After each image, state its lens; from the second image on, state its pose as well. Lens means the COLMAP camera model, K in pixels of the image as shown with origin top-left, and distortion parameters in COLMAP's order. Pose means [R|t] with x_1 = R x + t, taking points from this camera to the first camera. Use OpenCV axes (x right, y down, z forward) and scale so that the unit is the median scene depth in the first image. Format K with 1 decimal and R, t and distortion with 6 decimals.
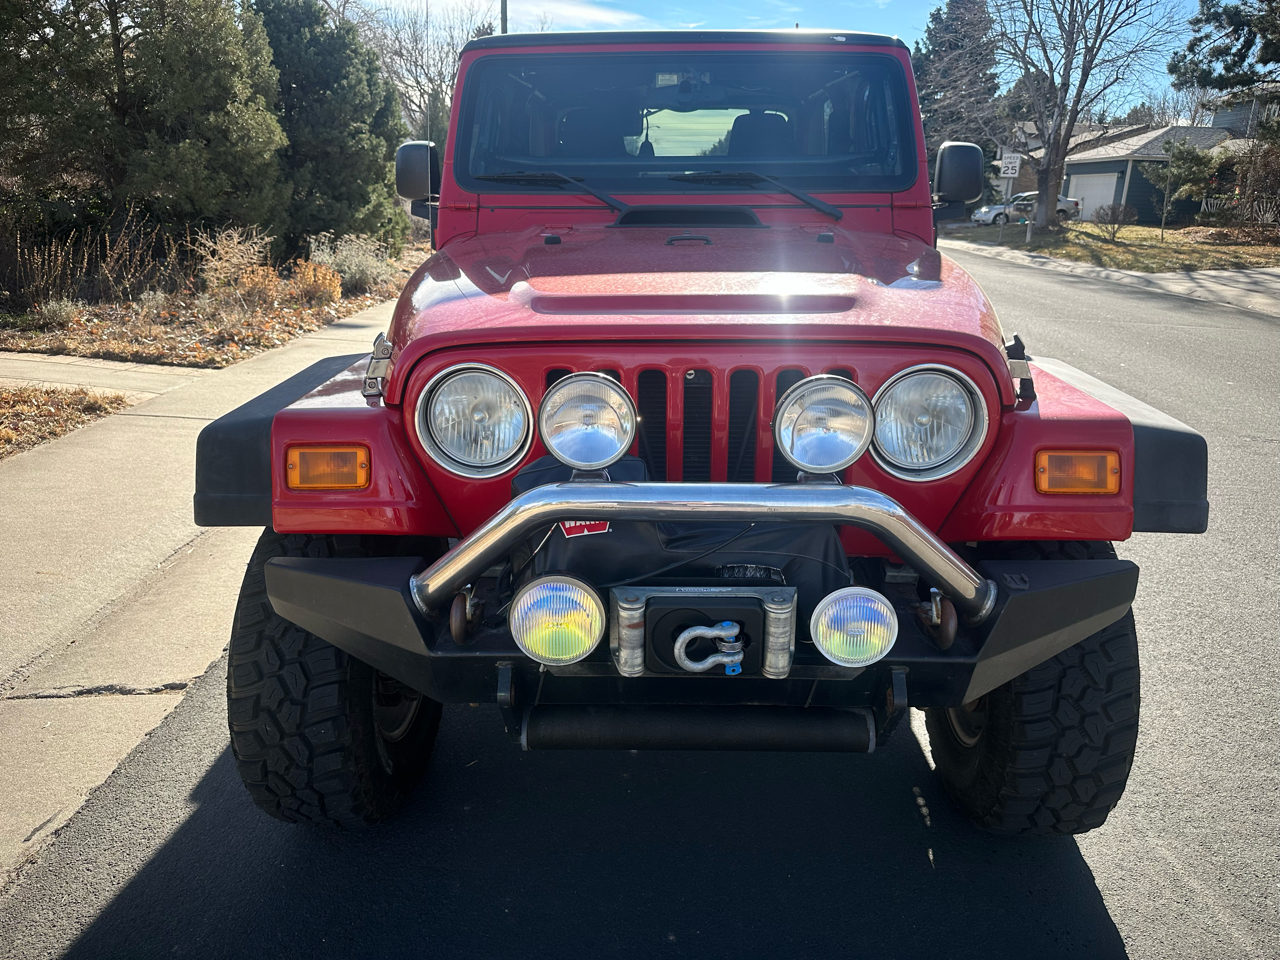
lens RADIAL K [[905.2, 0, 633.0], [0, 905.2, 480.8], [0, 0, 1]] dist [0.001062, -0.013421]
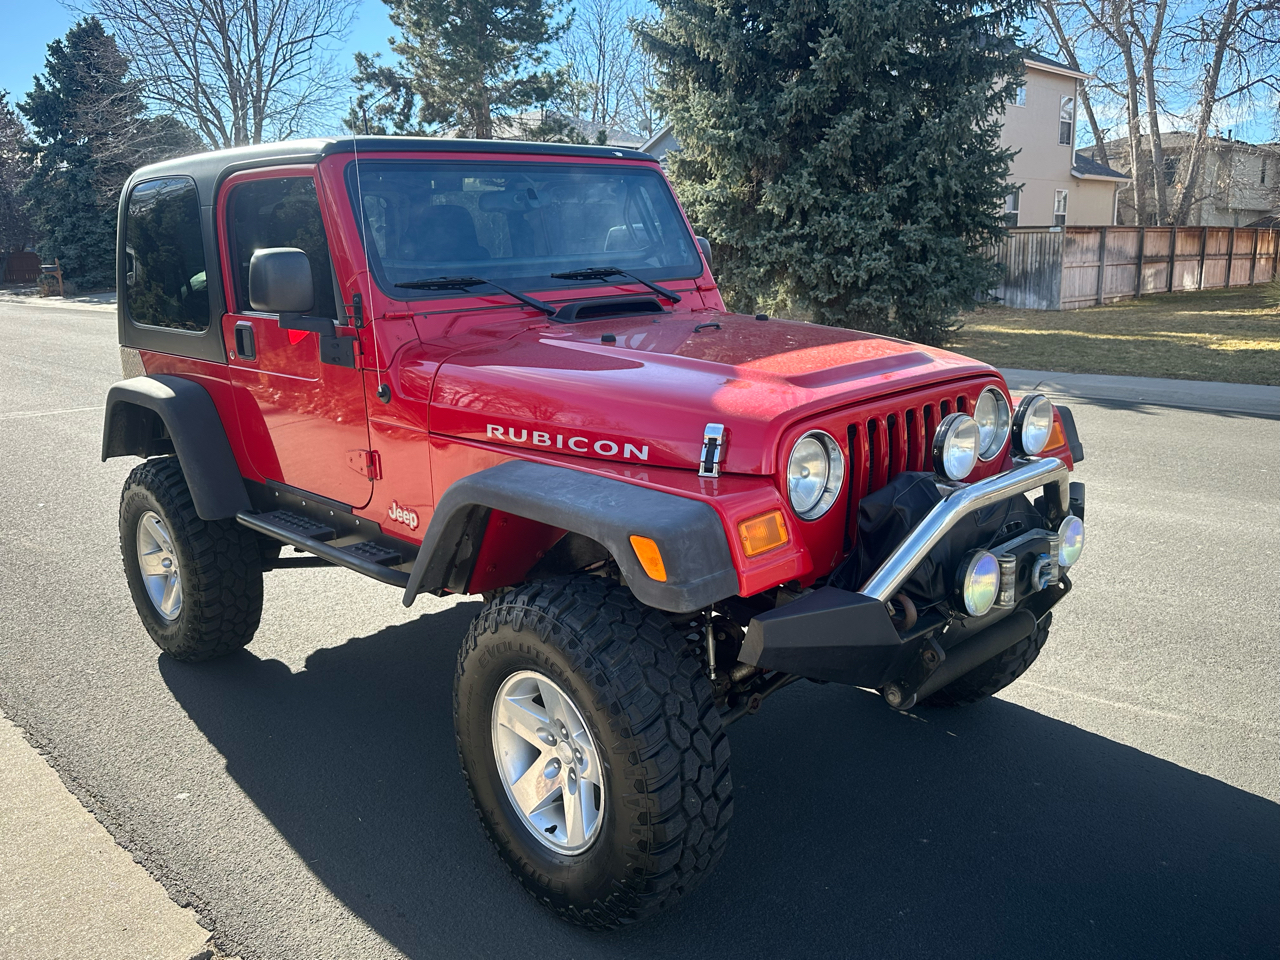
lens RADIAL K [[1054.0, 0, 646.2], [0, 1054.0, 486.2], [0, 0, 1]] dist [0.034762, -0.073562]
pose [[0.700110, -0.188044, 0.688829, -0.822432], [0.248499, 0.968560, 0.011840, -0.077309], [-0.669398, 0.162884, 0.724827, 0.047375]]
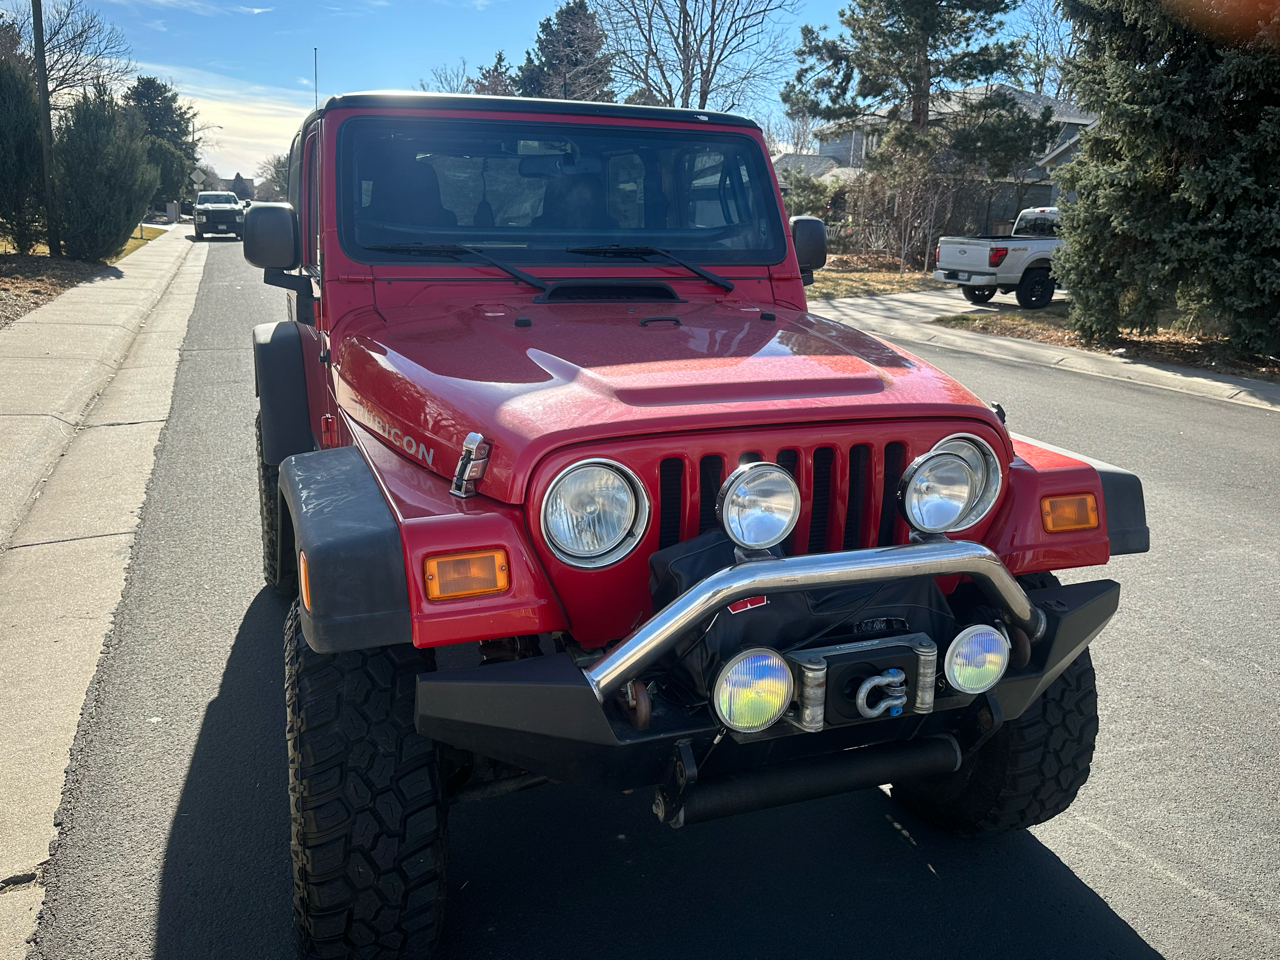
lens RADIAL K [[1054.0, 0, 635.1], [0, 1054.0, 481.5], [0, 0, 1]] dist [0.034762, -0.073562]
pose [[0.927490, -0.076612, 0.365913, -0.337336], [0.097725, 0.994429, -0.039501, -0.030619], [-0.360849, 0.072395, 0.929810, -0.078333]]
